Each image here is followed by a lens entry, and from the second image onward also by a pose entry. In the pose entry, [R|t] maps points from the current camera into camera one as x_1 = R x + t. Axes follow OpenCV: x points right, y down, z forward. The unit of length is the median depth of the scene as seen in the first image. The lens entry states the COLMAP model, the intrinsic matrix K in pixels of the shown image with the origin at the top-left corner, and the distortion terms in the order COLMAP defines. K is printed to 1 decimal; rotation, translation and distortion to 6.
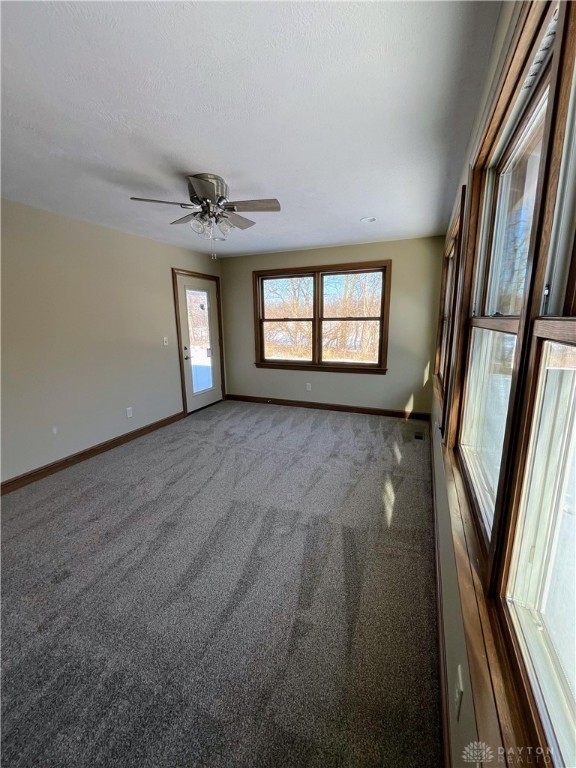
lens RADIAL K [[312.3, 0, 285.3], [0, 312.3, 386.2], [0, 0, 1]] dist [-0.000399, -0.000912]
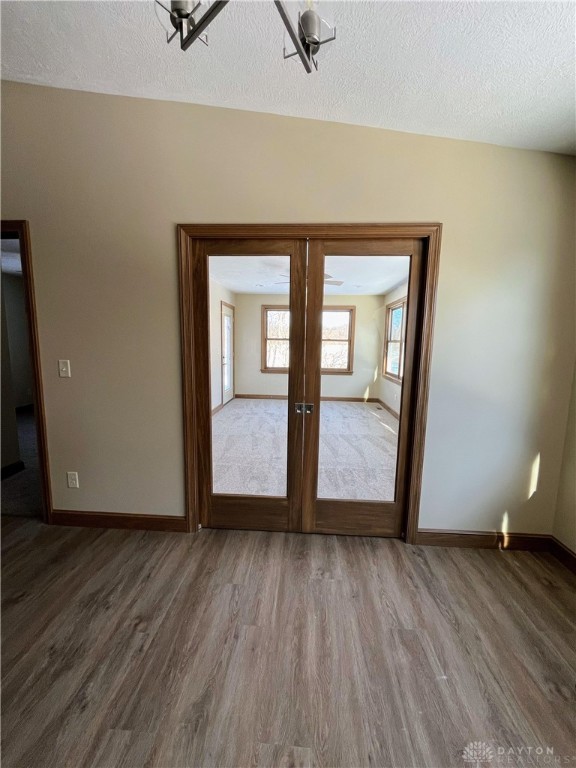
lens RADIAL K [[312.3, 0, 288.6], [0, 312.3, 383.5], [0, 0, 1]] dist [-0.000399, -0.000912]
pose [[0.942071, -0.015126, 0.335072, -0.548353], [0.042069, 0.996422, -0.073298, 0.114481], [-0.332764, 0.083148, 0.939337, -0.406565]]
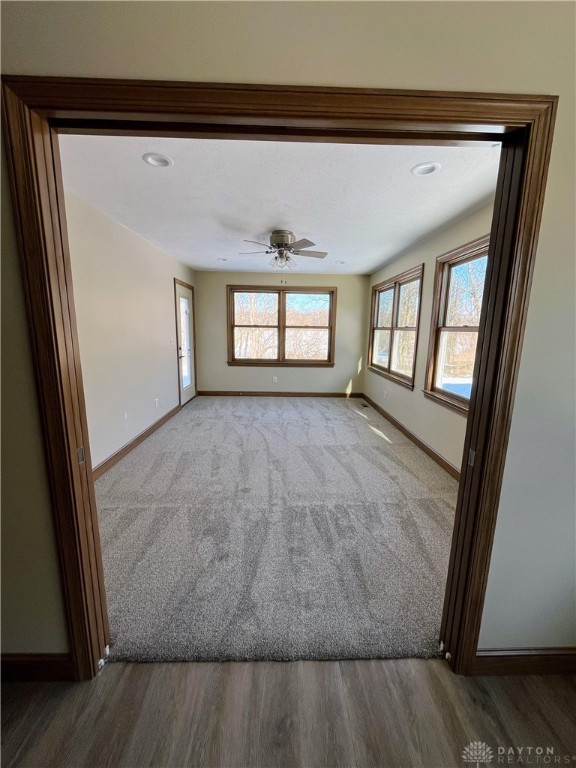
lens RADIAL K [[312.3, 0, 288.9], [0, 312.3, 383.3], [0, 0, 1]] dist [-0.000399, -0.000912]
pose [[0.909887, -0.044031, 0.412514, -0.464073], [0.059806, 0.997887, -0.025403, 0.061322], [-0.410523, 0.047785, 0.910597, -0.197851]]
